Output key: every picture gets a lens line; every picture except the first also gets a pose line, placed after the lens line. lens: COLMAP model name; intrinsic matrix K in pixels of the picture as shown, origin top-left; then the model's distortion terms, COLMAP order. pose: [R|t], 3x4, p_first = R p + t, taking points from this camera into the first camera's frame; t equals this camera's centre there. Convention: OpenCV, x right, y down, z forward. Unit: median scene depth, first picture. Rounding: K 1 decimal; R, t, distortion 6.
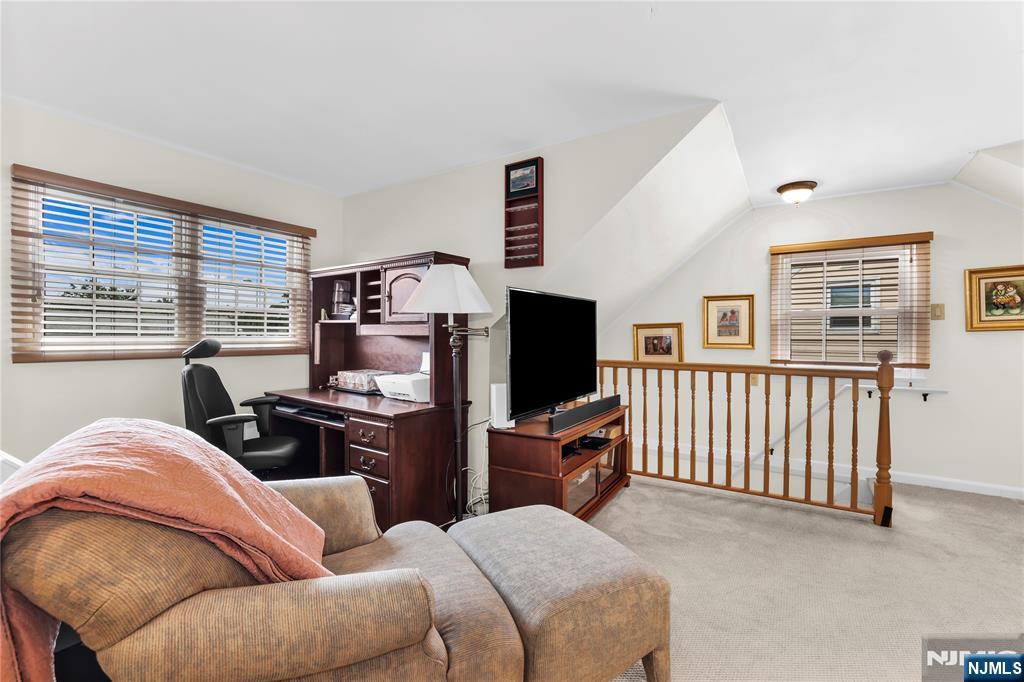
lens RADIAL K [[446.8, 0, 510.9], [0, 446.8, 343.0], [0, 0, 1]] dist [-0.053370, 0.020869]
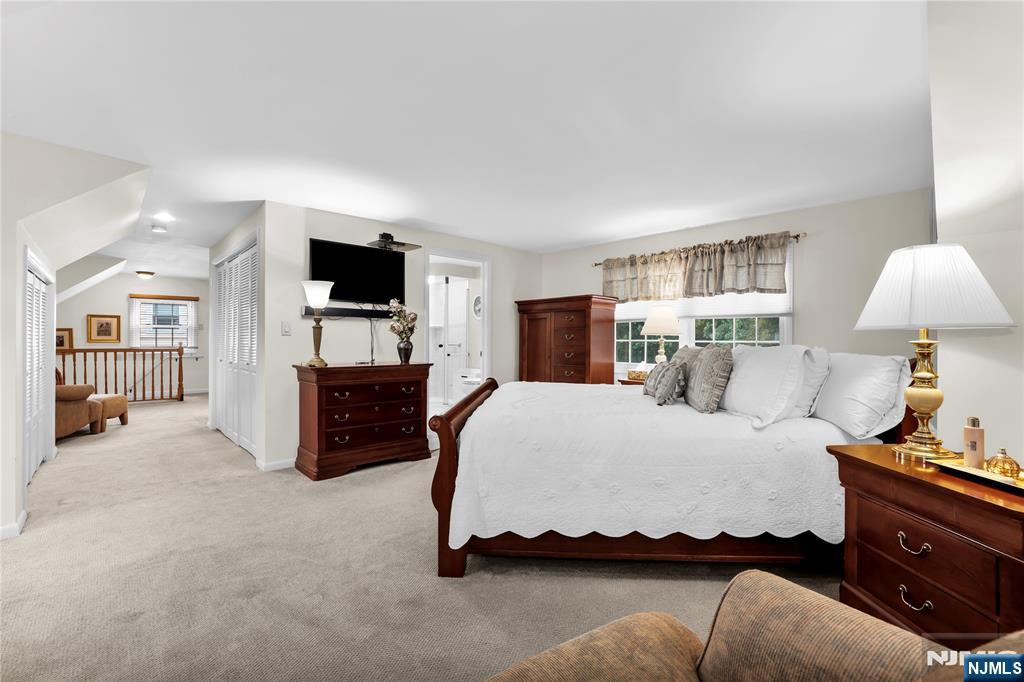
lens RADIAL K [[446.8, 0, 510.9], [0, 446.8, 343.0], [0, 0, 1]] dist [-0.053370, 0.020869]
pose [[0.231131, -0.012263, 0.972845, -1.022773], [-0.002734, 0.999908, 0.013253, -0.015699], [-0.972919, -0.005723, 0.231076, -1.272805]]
